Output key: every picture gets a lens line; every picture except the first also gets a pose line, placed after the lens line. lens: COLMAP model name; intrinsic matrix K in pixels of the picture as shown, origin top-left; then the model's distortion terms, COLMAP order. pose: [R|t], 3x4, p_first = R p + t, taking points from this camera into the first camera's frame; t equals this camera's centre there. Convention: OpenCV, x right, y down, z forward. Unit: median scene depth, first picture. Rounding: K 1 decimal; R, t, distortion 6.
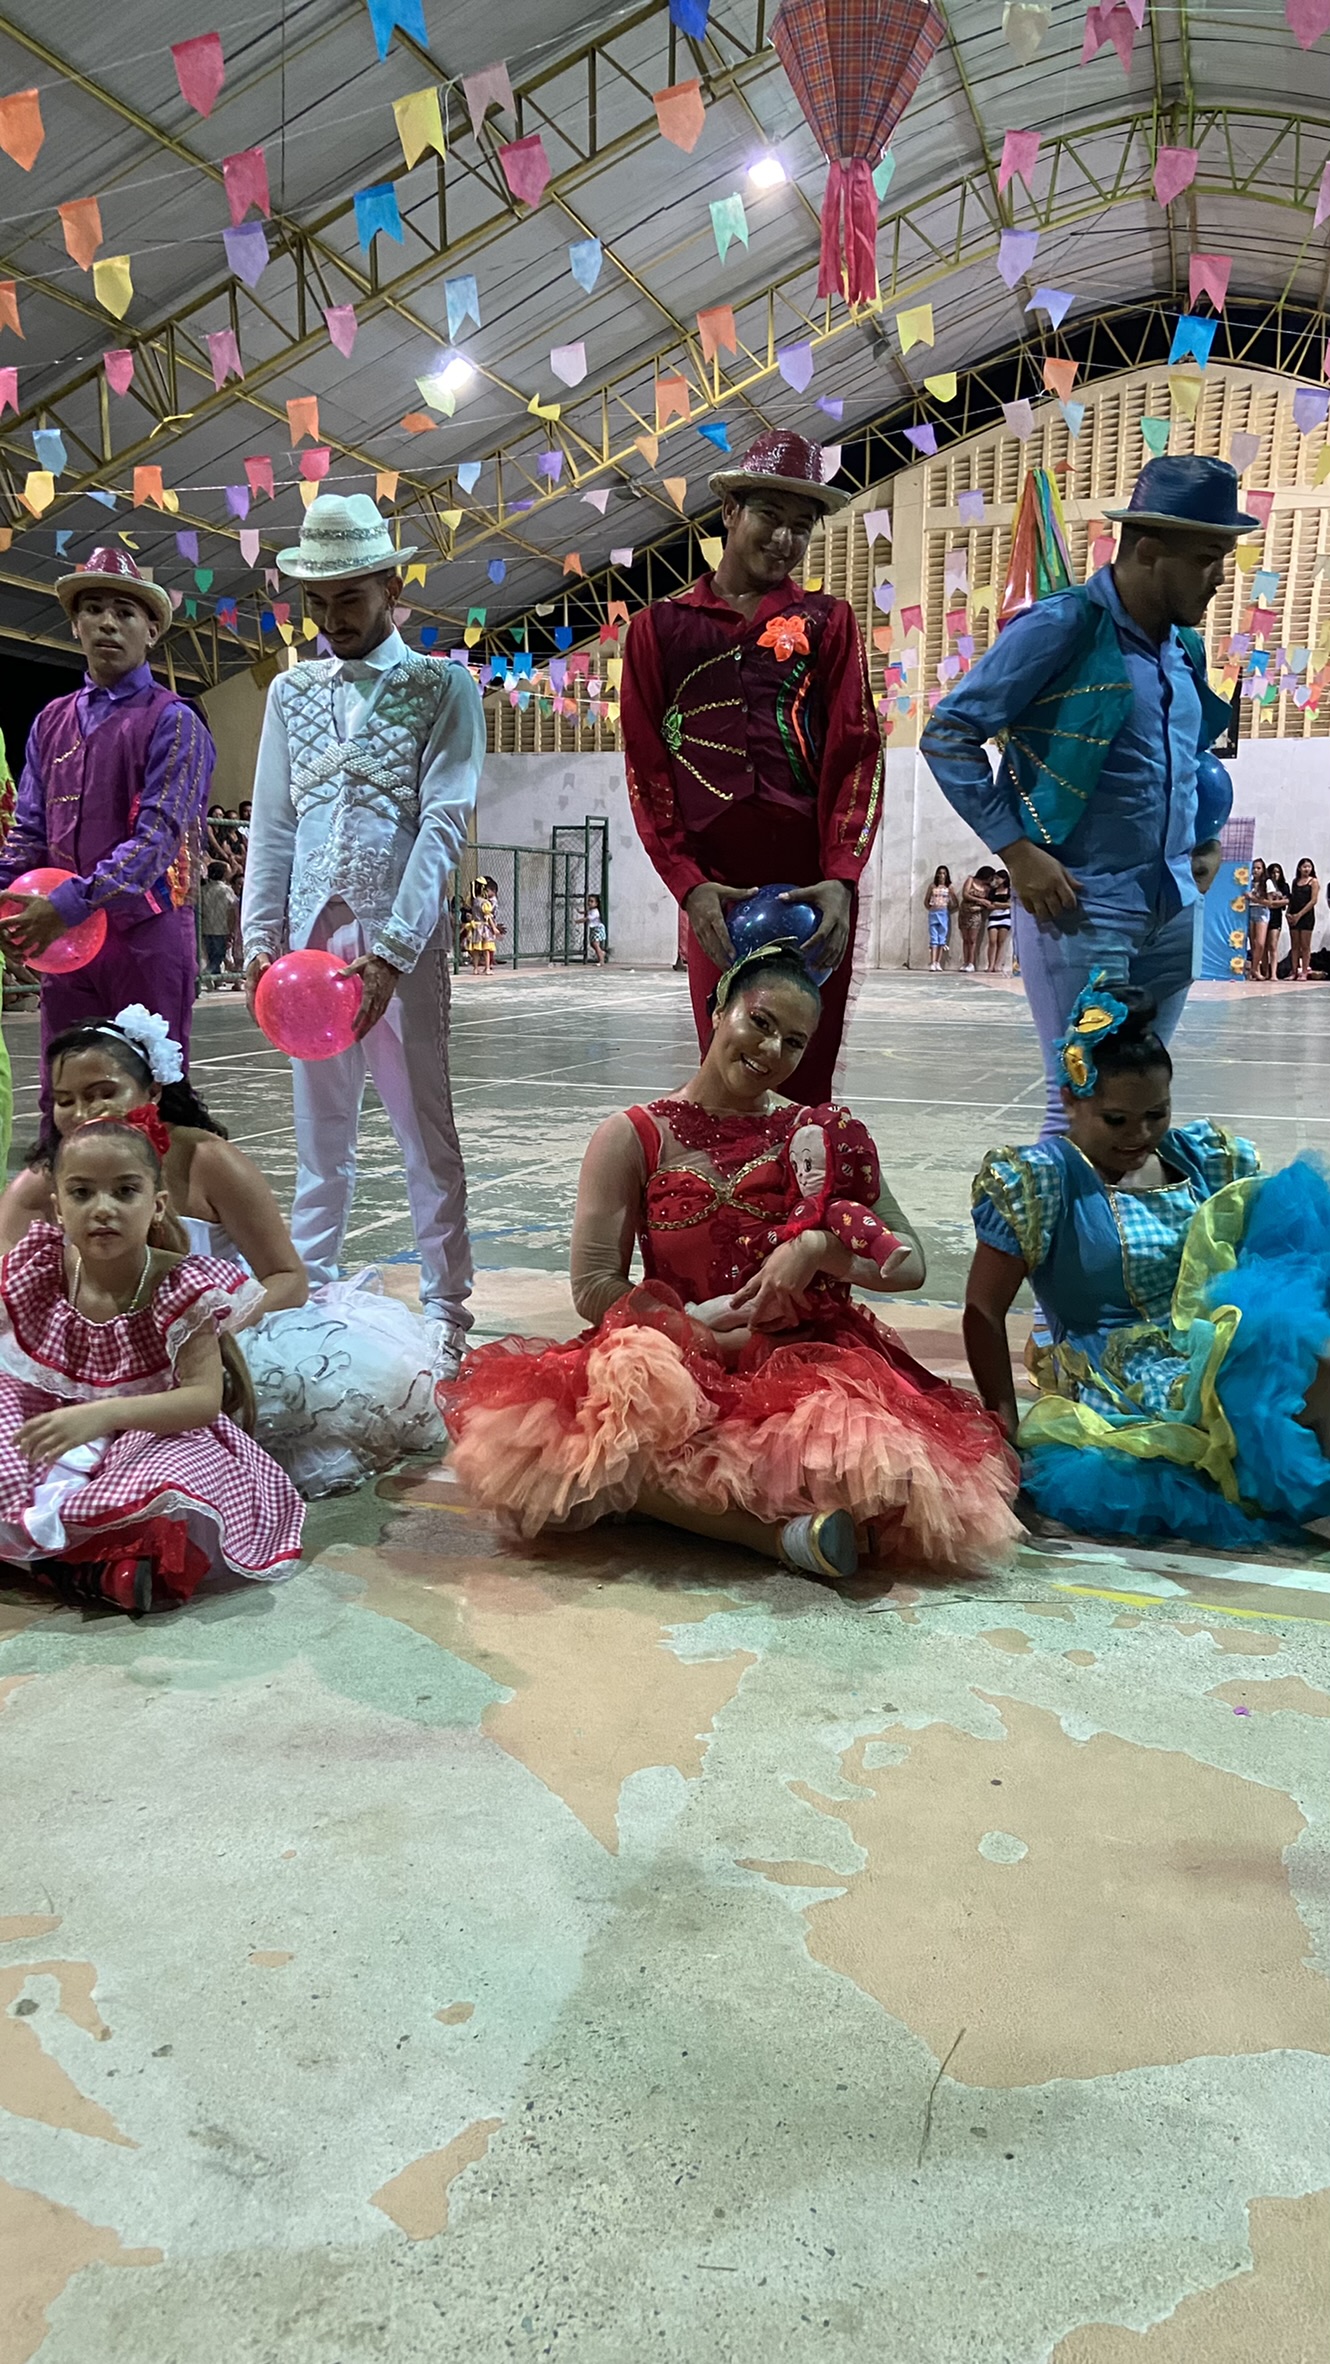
lens RADIAL K [[1768.0, 0, 658.8], [0, 1768.0, 1188.3], [0, 0, 1]] dist [0.058918, -0.039105]
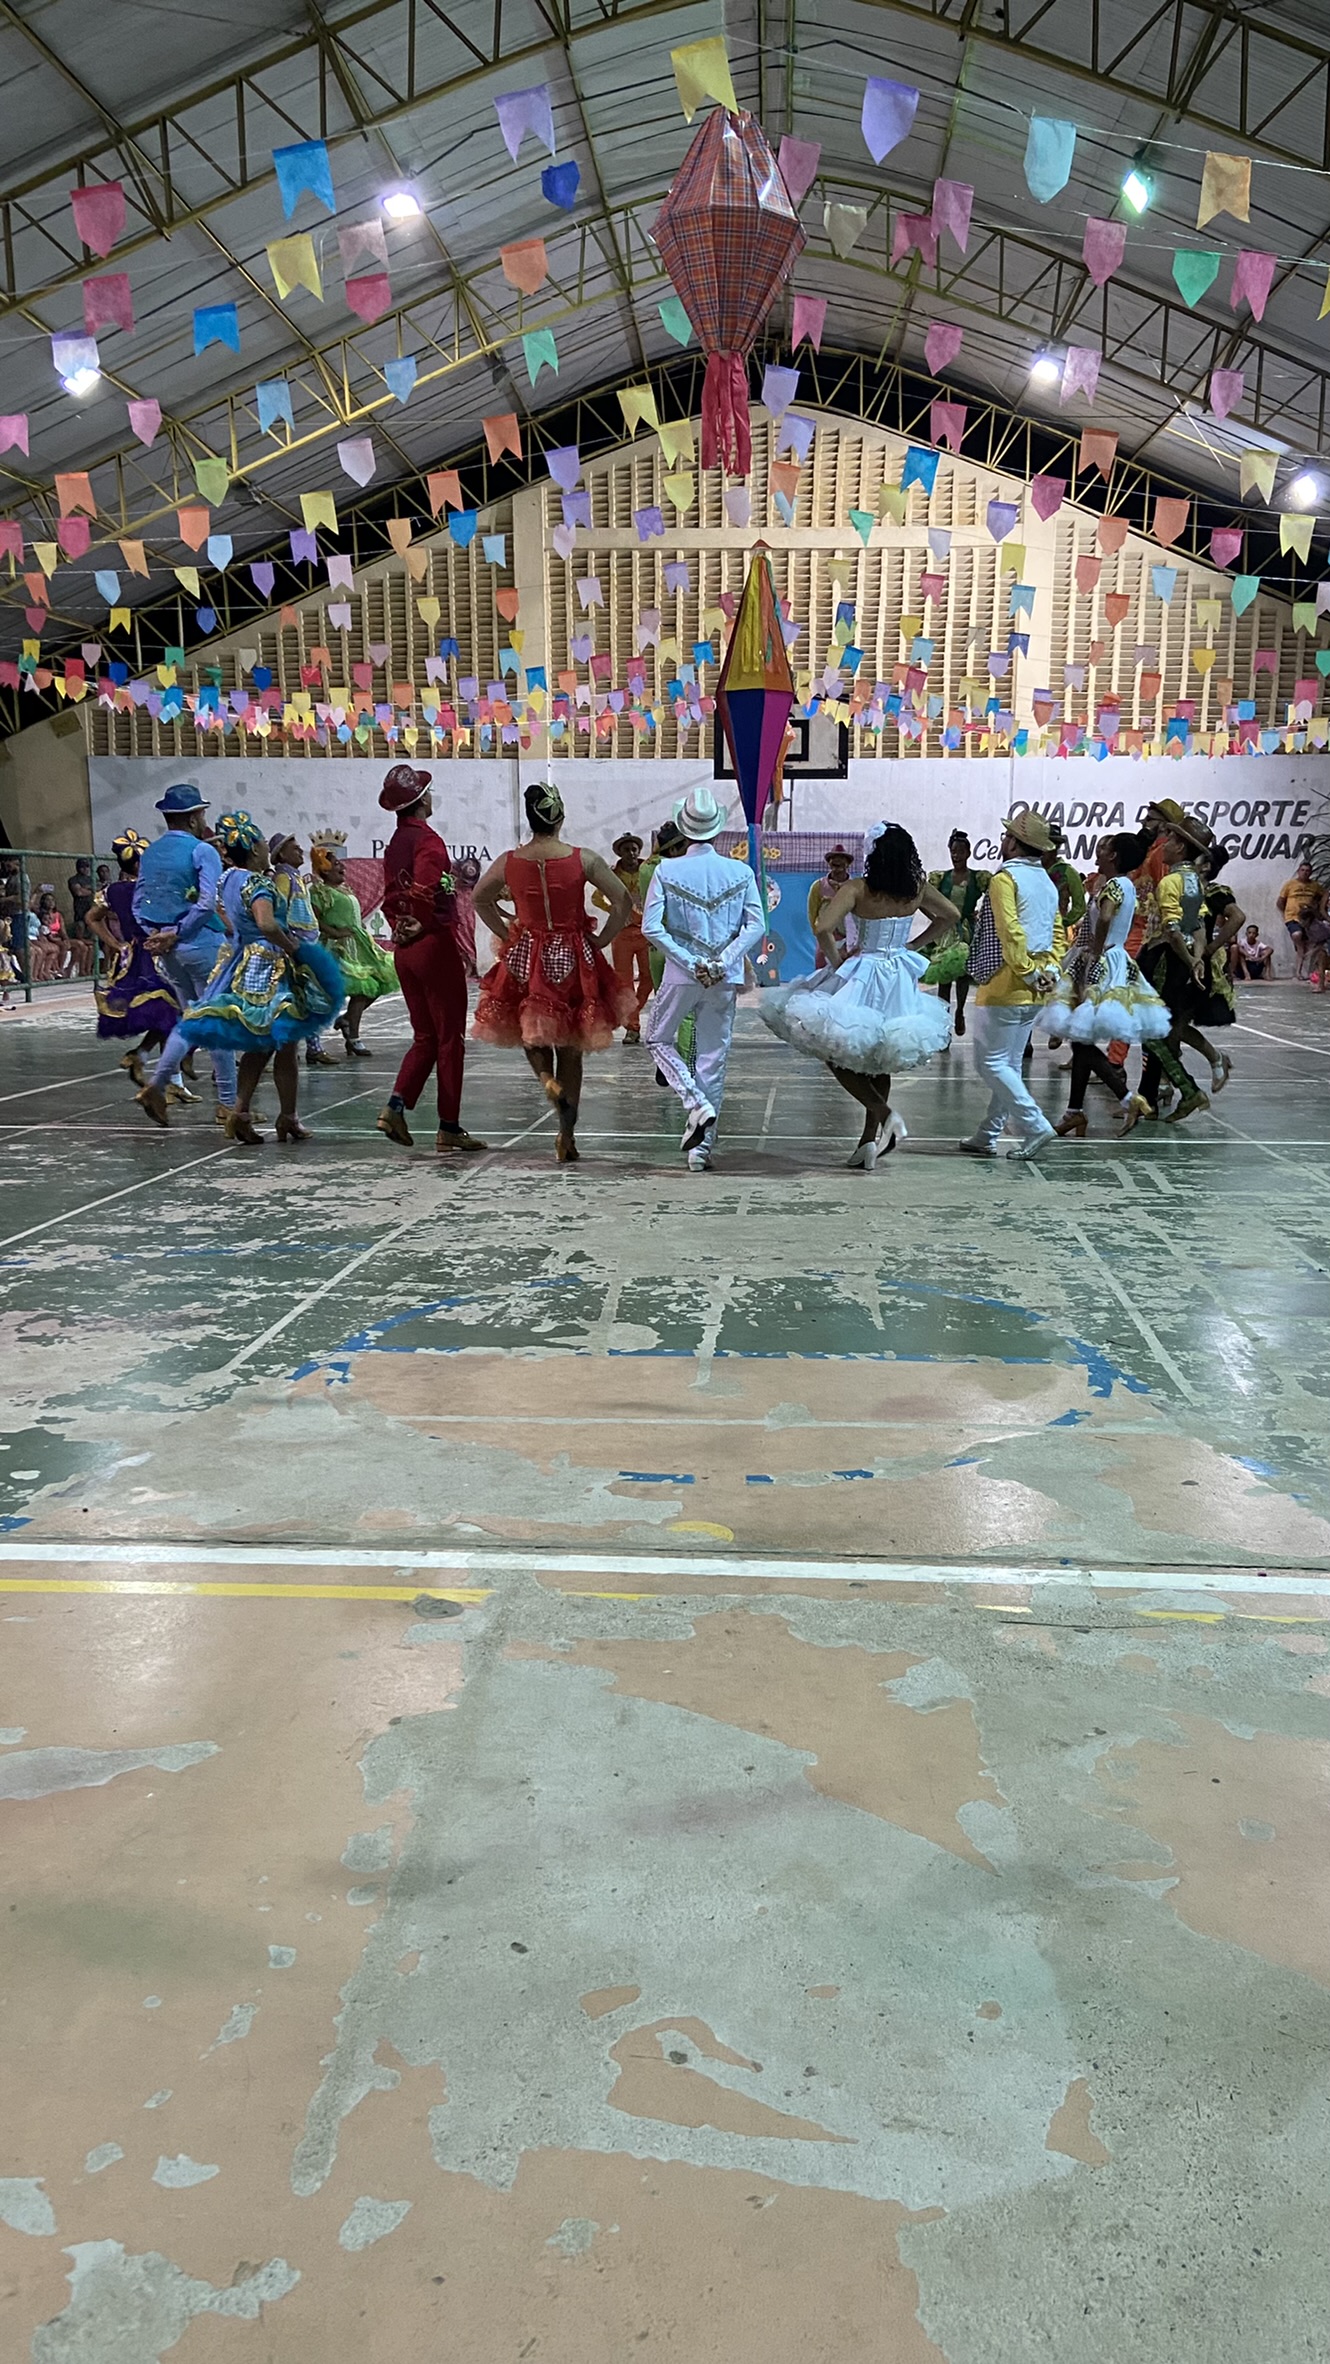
lens RADIAL K [[1768.0, 0, 653.3], [0, 1768.0, 1199.1], [0, 0, 1]] dist [0.058918, -0.039105]
pose [[0.968365, -0.052971, 0.243851, -0.070163], [0.047662, 0.998481, 0.027623, -0.021357], [-0.244944, -0.015127, 0.969419, -0.025469]]
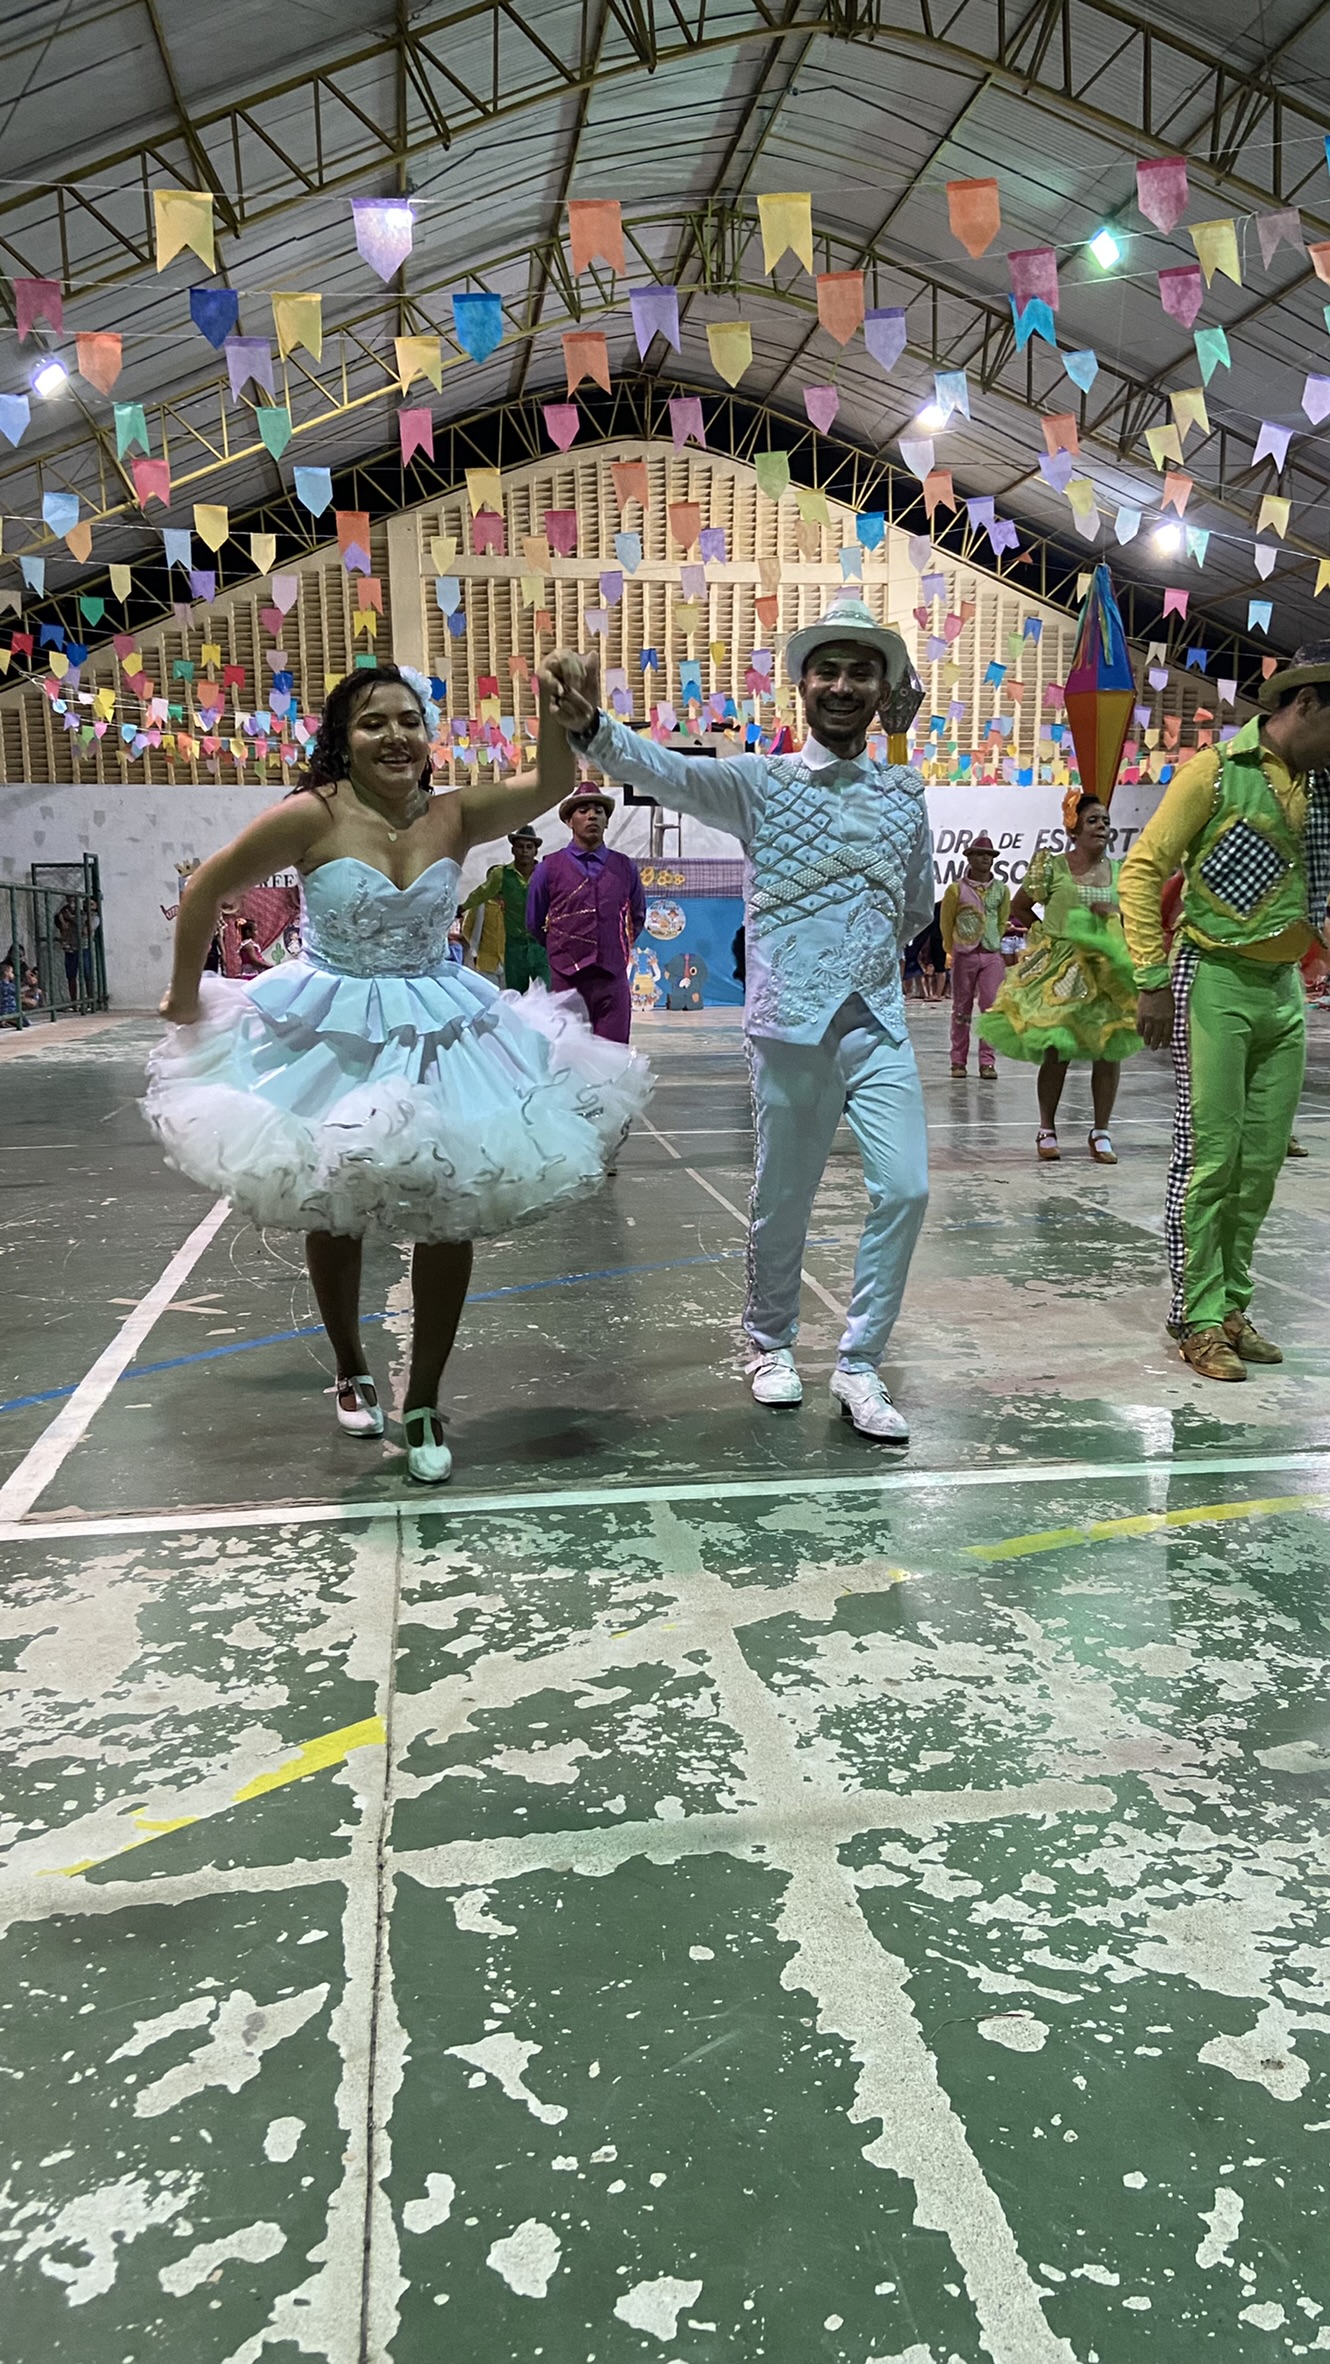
lens RADIAL K [[1768.0, 0, 541.4], [0, 1768.0, 1178.4], [0, 0, 1]] dist [0.058918, -0.039105]
pose [[0.899927, -0.082349, 0.428194, -0.288236], [0.087079, 0.996165, 0.008567, -0.033554], [-0.427257, 0.029577, 0.903646, 0.073015]]
